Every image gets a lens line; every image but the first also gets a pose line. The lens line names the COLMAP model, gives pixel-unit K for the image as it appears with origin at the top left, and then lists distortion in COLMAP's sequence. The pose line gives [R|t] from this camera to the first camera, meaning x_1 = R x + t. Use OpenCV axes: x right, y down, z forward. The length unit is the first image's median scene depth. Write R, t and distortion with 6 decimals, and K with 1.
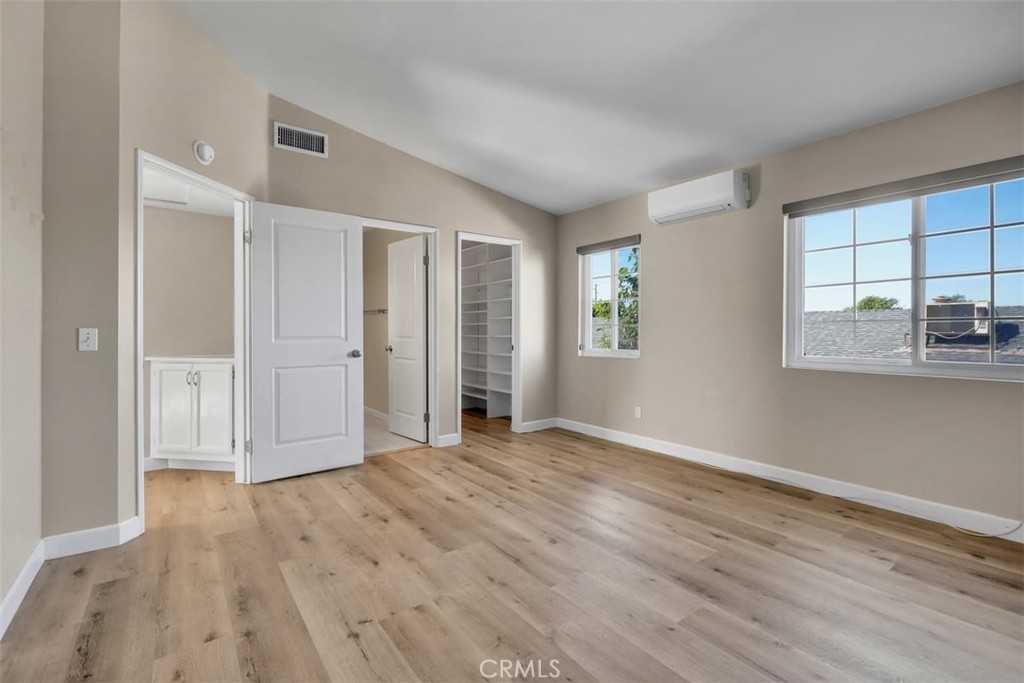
lens RADIAL K [[451.0, 0, 508.0], [0, 451.0, 338.7], [0, 0, 1]] dist [-0.005548, 0.001336]
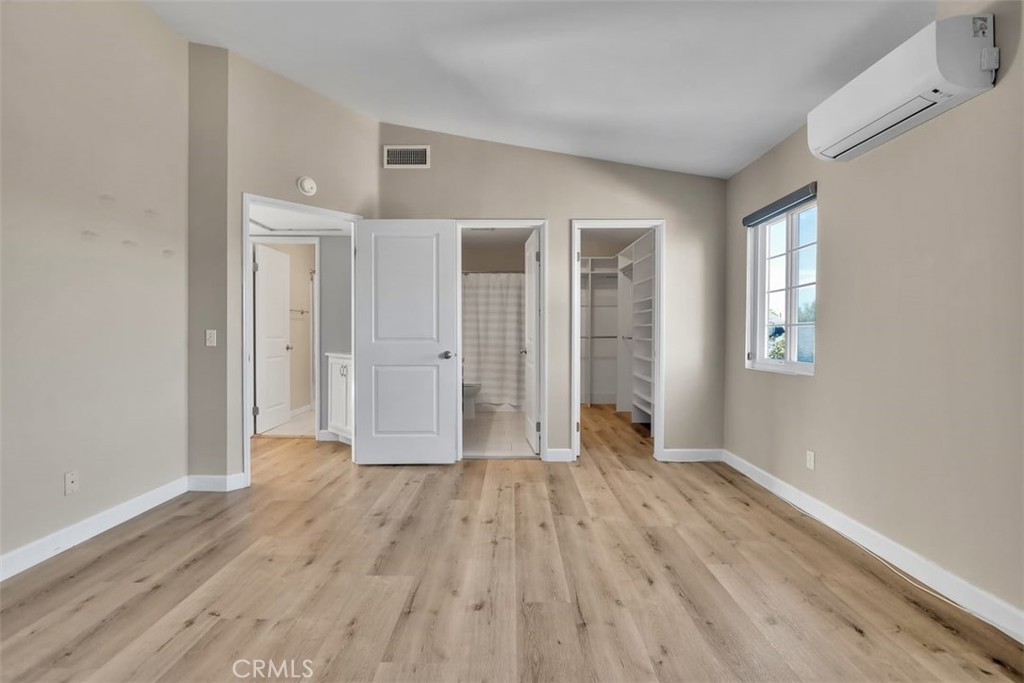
lens RADIAL K [[450.2, 0, 511.2], [0, 450.2, 344.5], [0, 0, 1]] dist [-0.004153, 0.000436]
pose [[0.802039, 0.016781, -0.597036, 0.417834], [-0.013471, 0.999859, 0.010007, -0.002922], [0.597120, 0.000017, 0.802152, 0.294921]]
